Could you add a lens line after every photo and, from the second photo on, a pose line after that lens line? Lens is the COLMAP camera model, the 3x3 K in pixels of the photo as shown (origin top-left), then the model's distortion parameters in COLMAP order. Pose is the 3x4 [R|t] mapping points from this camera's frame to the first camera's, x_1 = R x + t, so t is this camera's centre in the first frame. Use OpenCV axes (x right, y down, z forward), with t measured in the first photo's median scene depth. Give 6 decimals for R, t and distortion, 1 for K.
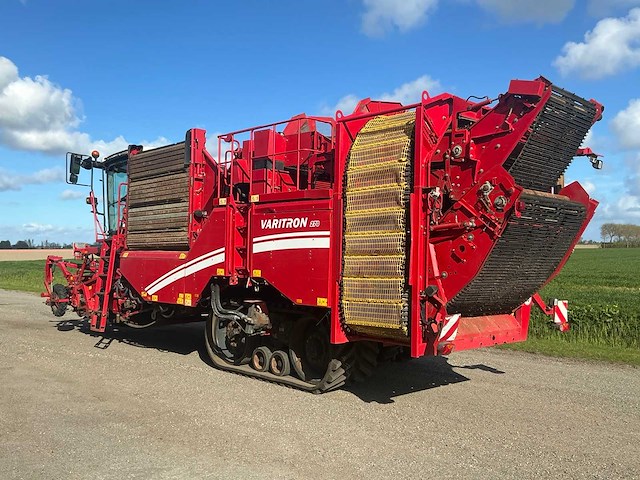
lens RADIAL K [[604.0, 0, 320.0], [0, 604.0, 240.0], [0, 0, 1]] dist [0.062628, -0.010628]
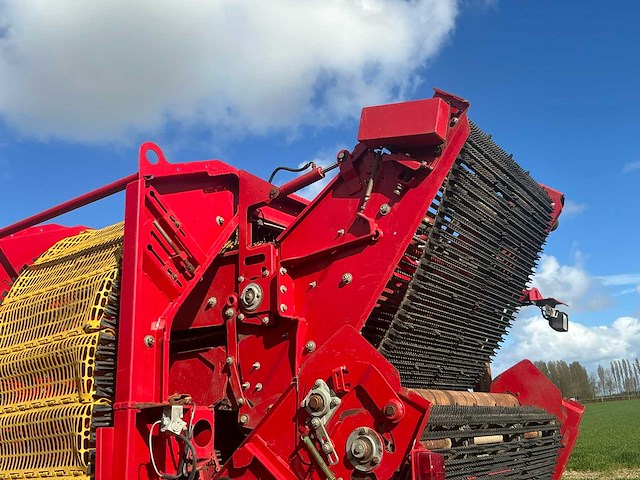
lens RADIAL K [[604.0, 0, 320.0], [0, 604.0, 240.0], [0, 0, 1]] dist [0.062628, -0.010628]
pose [[0.980387, -0.010966, 0.196774, 0.206019], [0.064867, 0.960773, -0.269644, -0.078998], [-0.186098, 0.277120, 0.942641, 0.653151]]
